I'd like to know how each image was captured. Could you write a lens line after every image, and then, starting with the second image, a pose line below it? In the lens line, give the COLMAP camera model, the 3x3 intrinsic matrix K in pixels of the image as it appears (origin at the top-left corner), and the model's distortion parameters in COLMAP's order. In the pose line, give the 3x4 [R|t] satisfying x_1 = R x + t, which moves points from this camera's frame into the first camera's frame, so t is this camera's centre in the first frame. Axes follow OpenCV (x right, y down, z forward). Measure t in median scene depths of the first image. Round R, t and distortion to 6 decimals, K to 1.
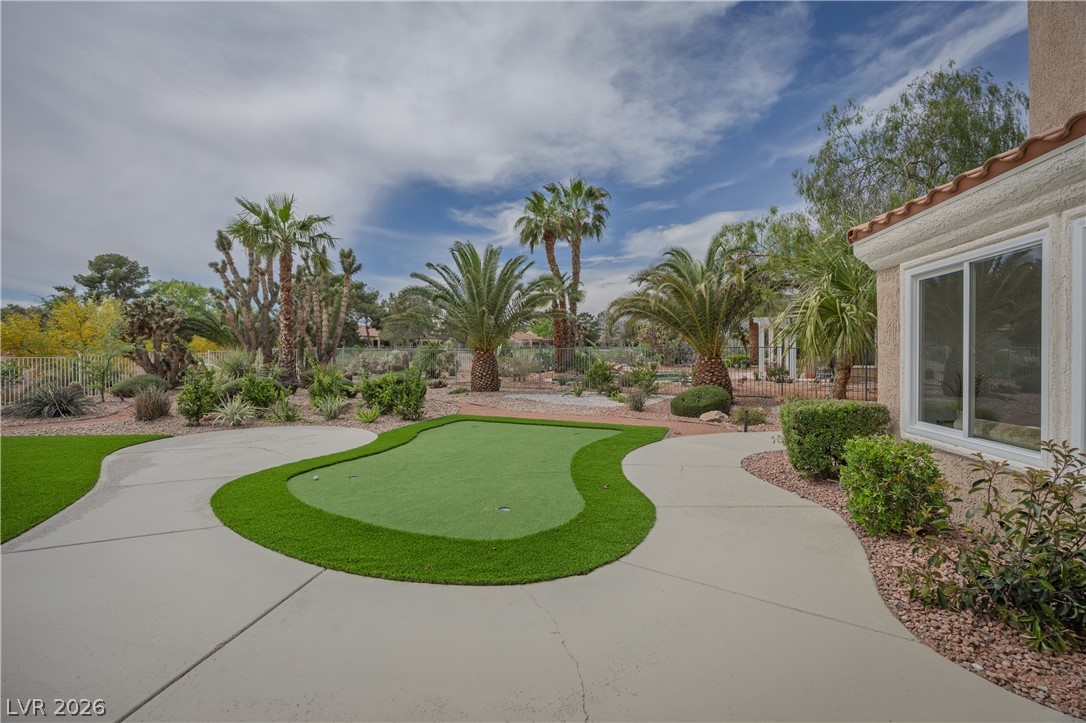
lens RADIAL K [[458.9, 0, 538.1], [0, 458.9, 356.6], [0, 0, 1]] dist [-0.014174, 0.000061]
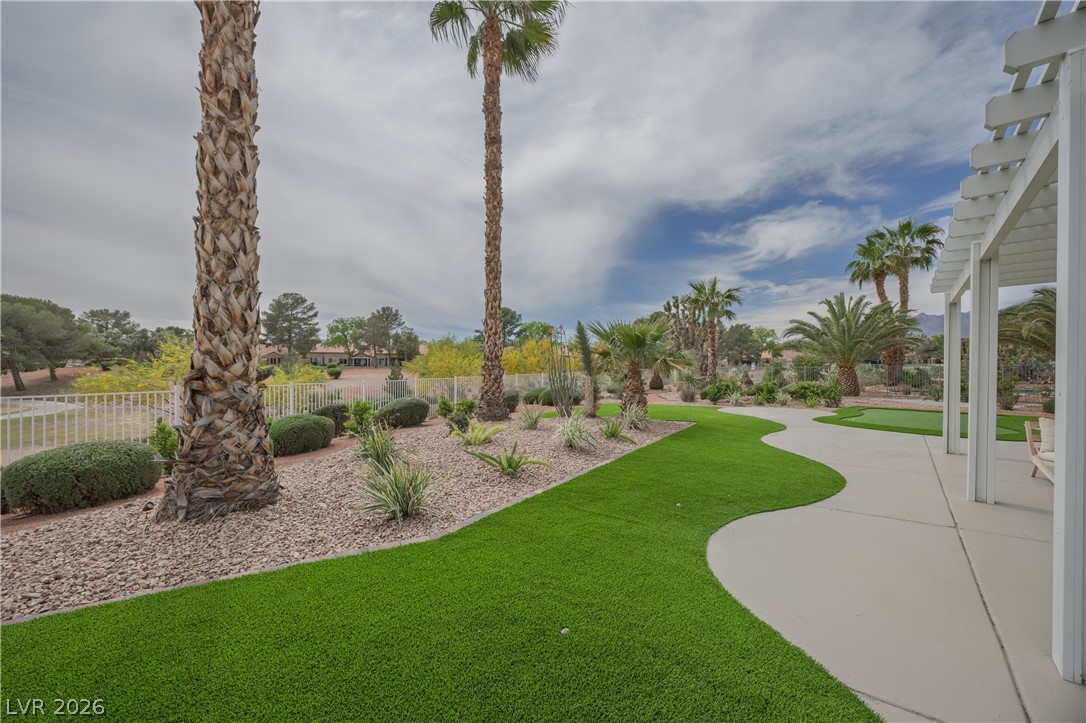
lens RADIAL K [[424.4, 0, 560.6], [0, 424.4, 378.4], [0, 0, 1]] dist [0.002858, 0.000463]
pose [[0.877069, 0.005508, -0.480332, -0.266851], [-0.001289, 0.999958, 0.009112, 0.006703], [0.480362, -0.007373, 0.877039, -0.605526]]
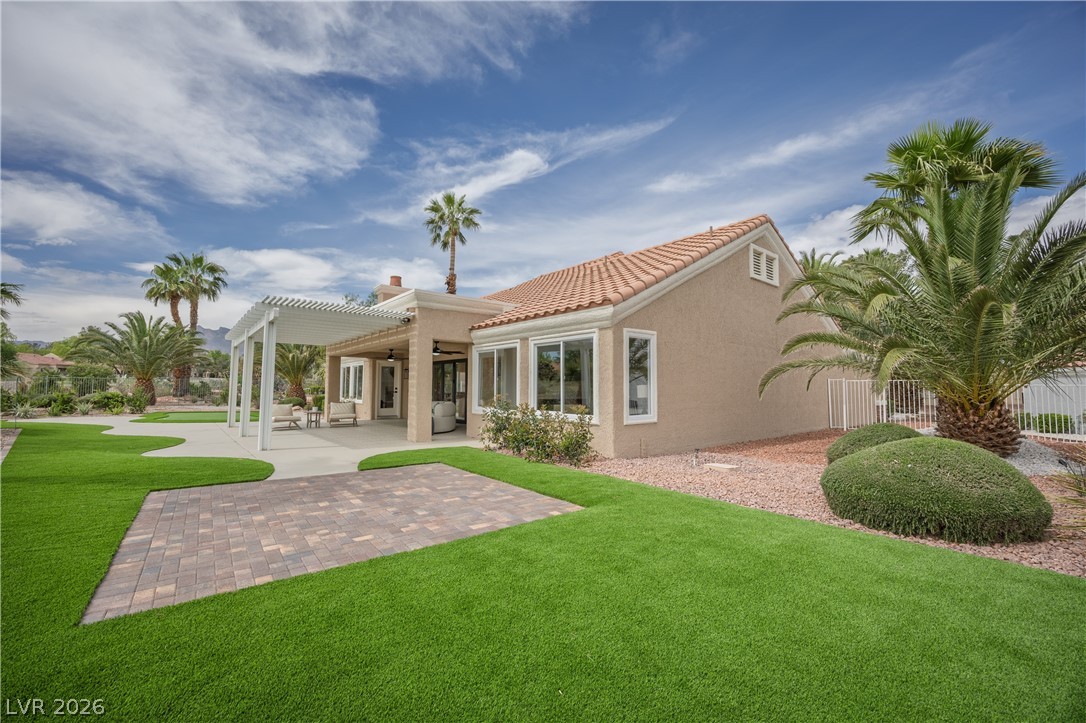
lens RADIAL K [[479.1, 0, 543.5], [0, 479.1, 360.2], [0, 0, 1]] dist [0.008652, -0.000451]
pose [[0.675808, 0.047339, 0.735556, -0.426042], [-0.003750, 0.998143, -0.060794, 0.013653], [-0.737068, 0.038327, 0.674731, -1.170415]]
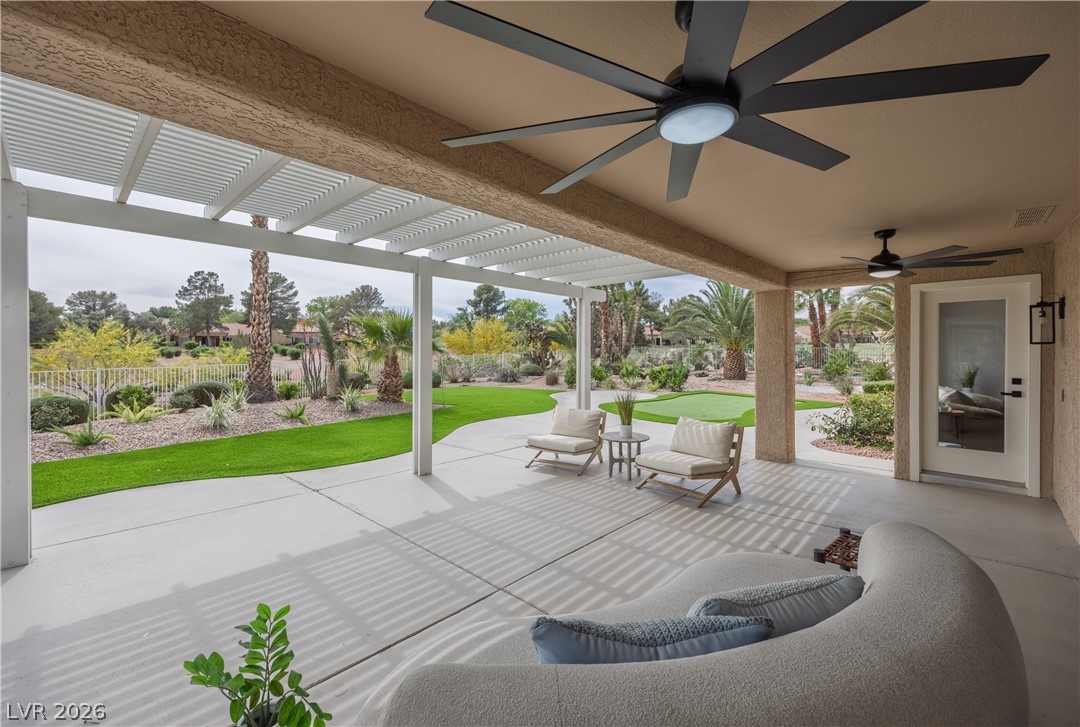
lens RADIAL K [[451.0, 0, 546.3], [0, 451.0, 355.6], [0, 0, 1]] dist [0.025172, -0.000116]
pose [[0.833977, 0.004401, -0.551781, 0.168123], [0.000033, 0.999968, 0.008026, -0.008387], [0.551799, -0.006712, 0.833950, -0.459687]]
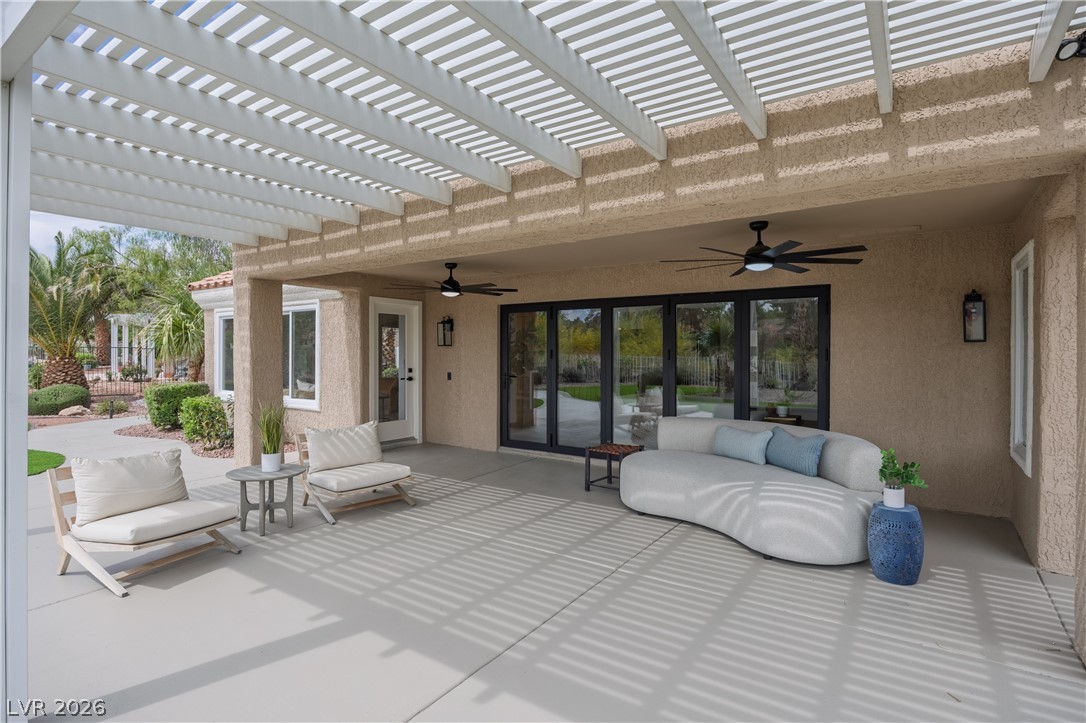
lens RADIAL K [[541.4, 0, 537.6], [0, 541.4, 360.4], [0, 0, 1]] dist [0.003301, 0.000961]
pose [[0.426771, -0.007805, 0.904326, -0.209334], [-0.001313, 0.999956, 0.009250, -0.003320], [-0.904359, -0.005135, 0.426743, -0.367291]]
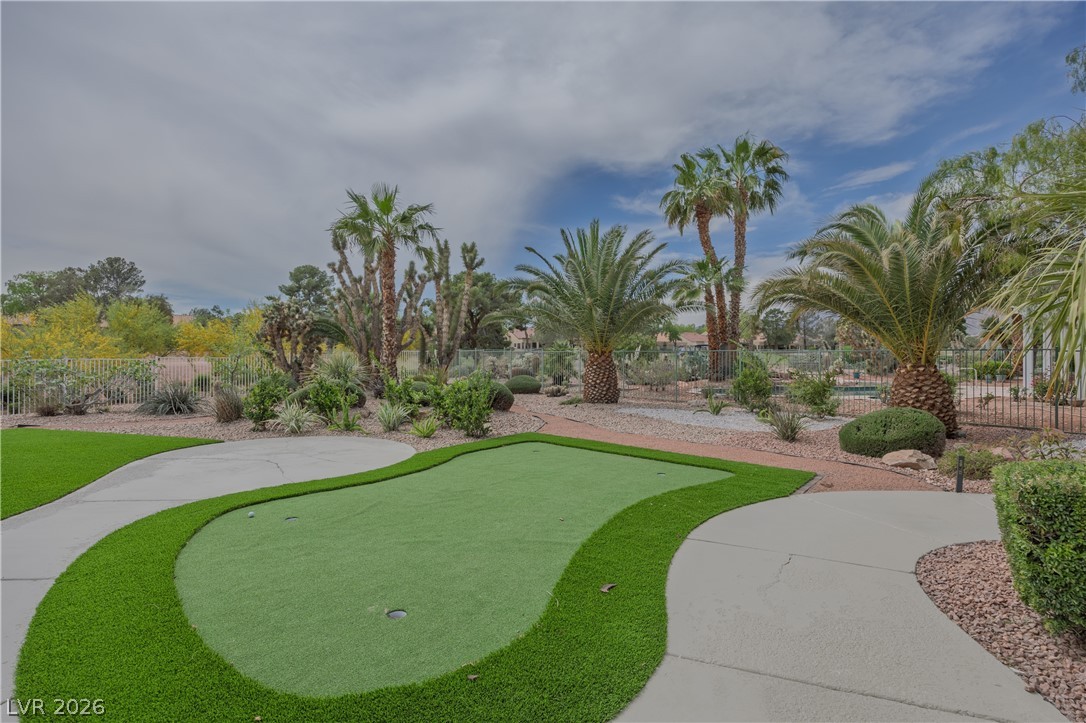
lens RADIAL K [[501.6, 0, 553.0], [0, 501.6, 358.0], [0, 0, 1]] dist [-0.014464, -0.000947]
pose [[0.946748, 0.007138, -0.321897, 0.092422], [-0.008931, 0.999952, -0.004093, 0.000161], [0.321852, 0.006750, 0.946766, 0.128444]]
